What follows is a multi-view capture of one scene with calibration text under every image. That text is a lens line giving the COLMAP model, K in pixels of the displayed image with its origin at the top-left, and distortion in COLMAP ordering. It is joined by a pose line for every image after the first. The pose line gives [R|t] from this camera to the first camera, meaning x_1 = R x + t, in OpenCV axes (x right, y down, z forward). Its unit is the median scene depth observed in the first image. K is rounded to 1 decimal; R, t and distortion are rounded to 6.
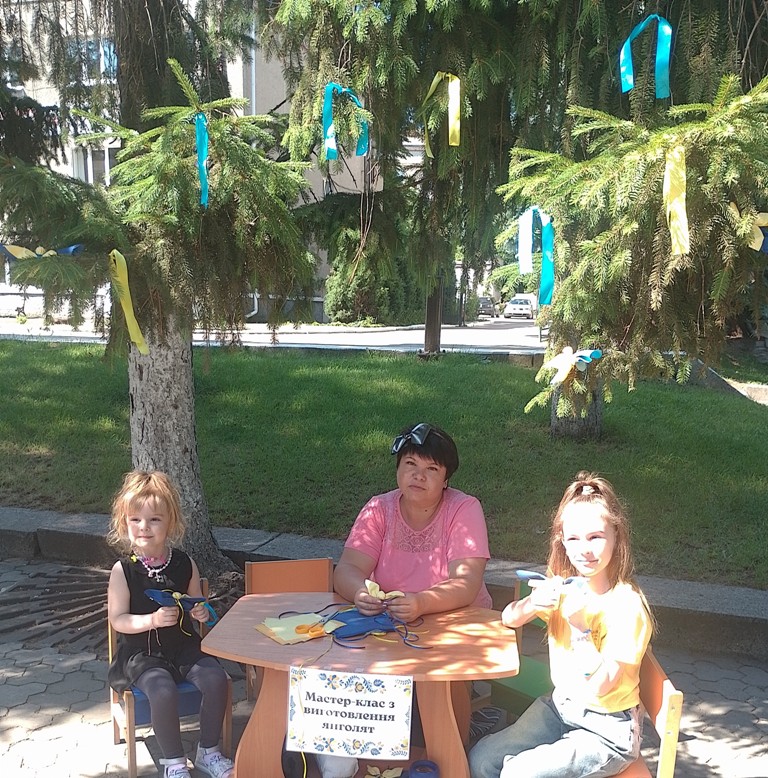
lens RADIAL K [[872.2, 0, 382.7], [0, 872.2, 509.6], [0, 0, 1]] dist [0.004106, -0.057306]
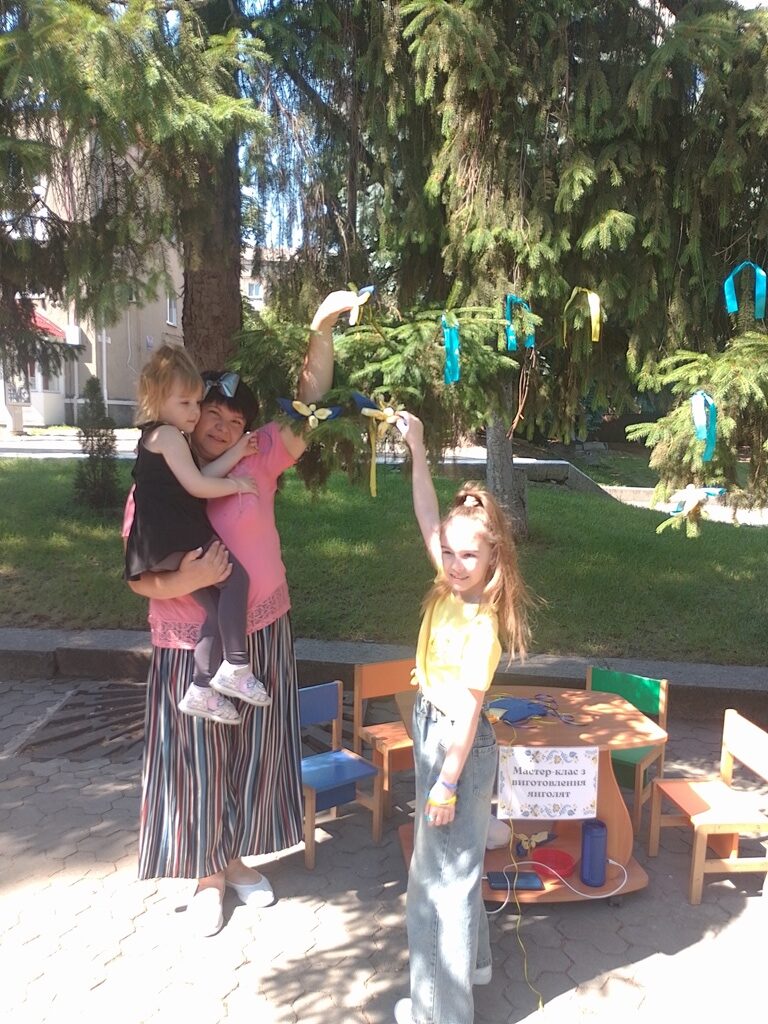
lens RADIAL K [[875.7, 0, 371.4], [0, 875.7, 488.7], [0, 0, 1]] dist [0.022347, 0.001908]
pose [[0.978247, -0.017078, 0.206741, -0.507316], [0.044448, 0.990716, -0.128477, -0.029190], [-0.202628, 0.134871, 0.969924, -0.205837]]
